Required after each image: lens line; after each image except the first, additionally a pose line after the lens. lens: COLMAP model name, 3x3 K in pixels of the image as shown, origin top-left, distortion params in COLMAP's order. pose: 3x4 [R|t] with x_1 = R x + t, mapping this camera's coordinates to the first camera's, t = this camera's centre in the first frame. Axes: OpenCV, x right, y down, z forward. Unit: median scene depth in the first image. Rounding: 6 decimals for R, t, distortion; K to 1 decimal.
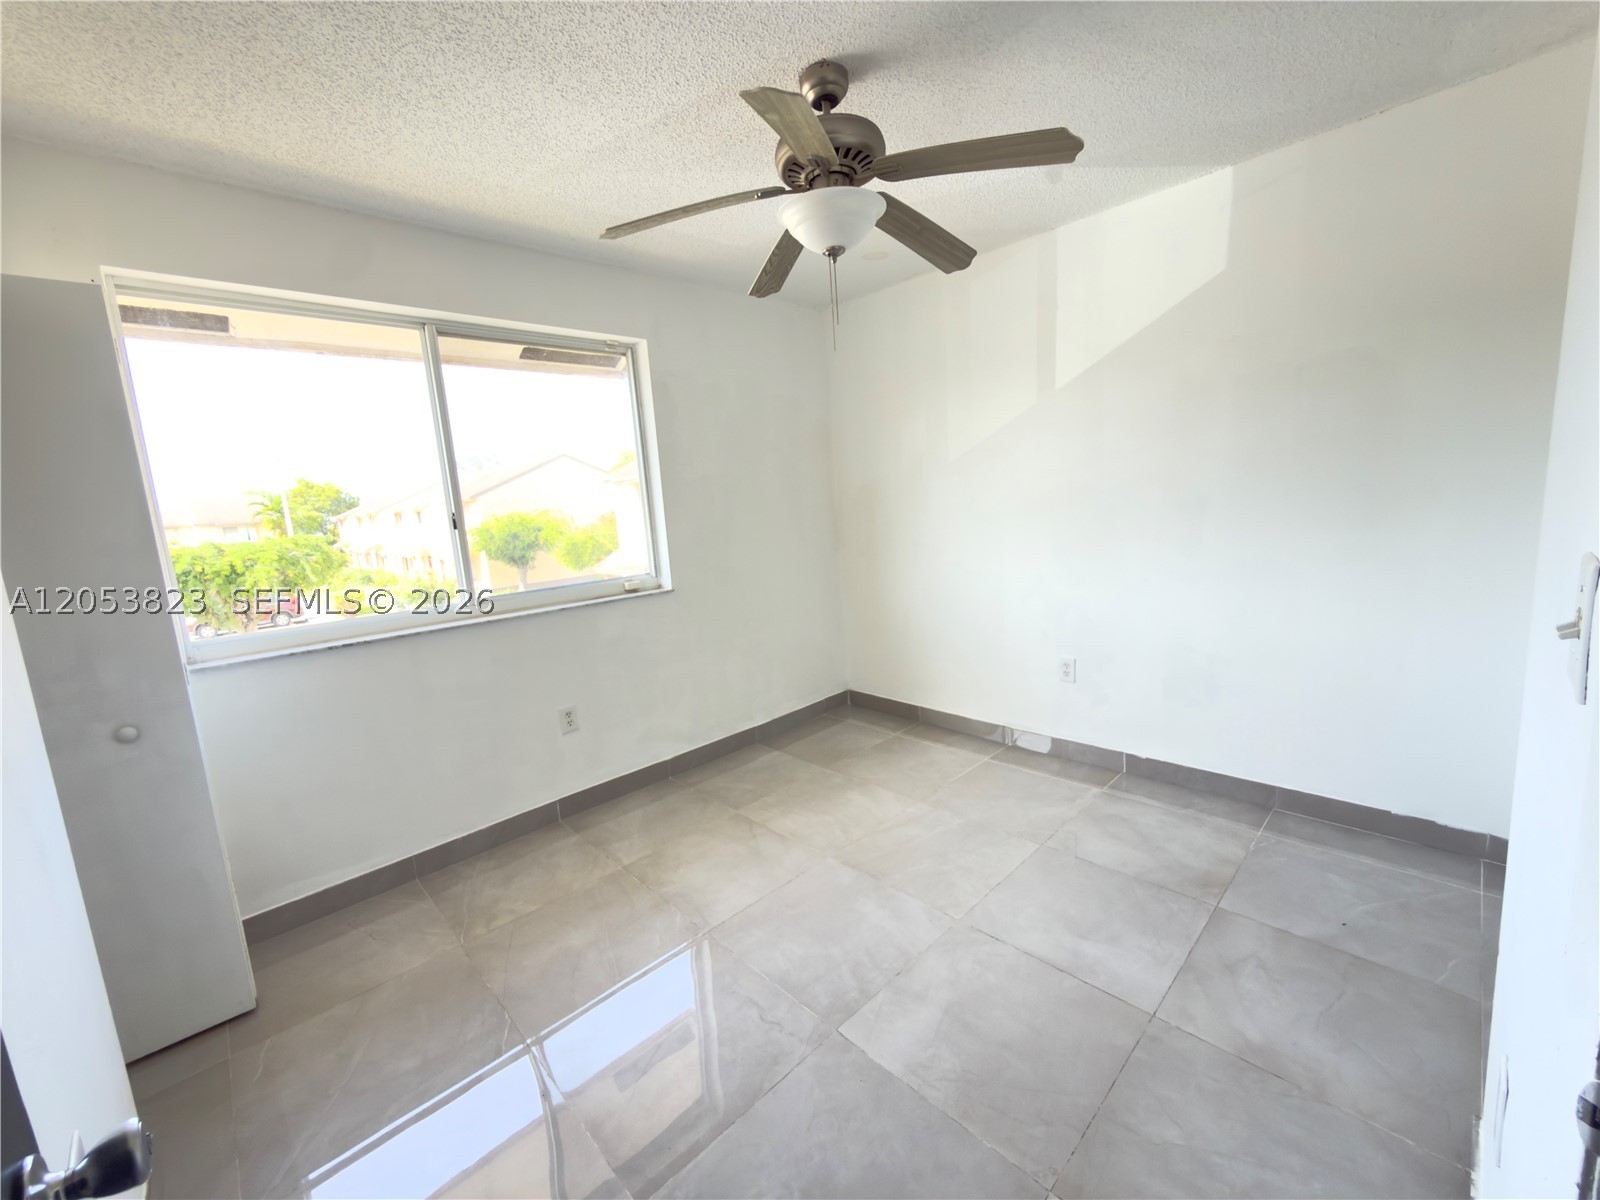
lens RADIAL K [[641.7, 0, 807.4], [0, 641.7, 592.5], [0, 0, 1]] dist [-0.004334, -0.000232]
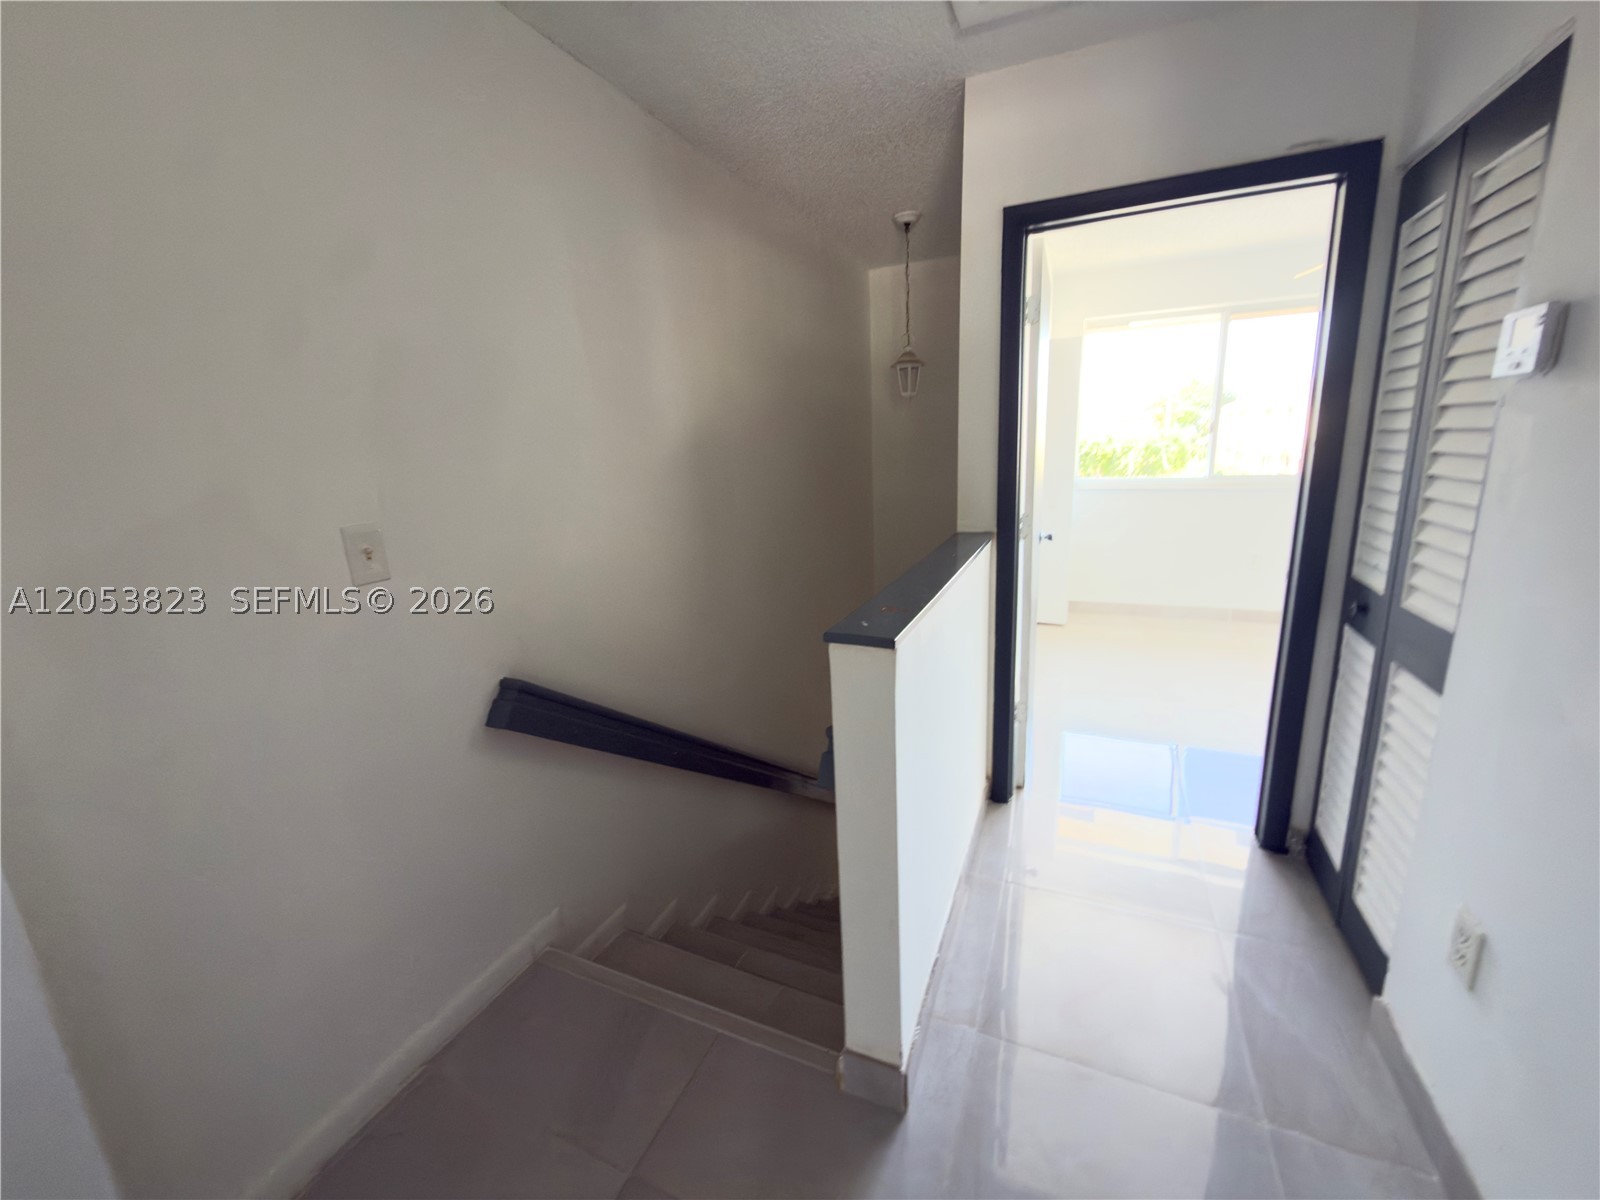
lens RADIAL K [[641.7, 0, 800.1], [0, 641.7, 596.4], [0, 0, 1]] dist [-0.004334, -0.000232]
pose [[0.374674, 0.259701, -0.890042, 0.136160], [-0.110527, 0.965635, 0.235231, 0.008833], [0.920545, 0.010239, 0.390502, -0.137415]]
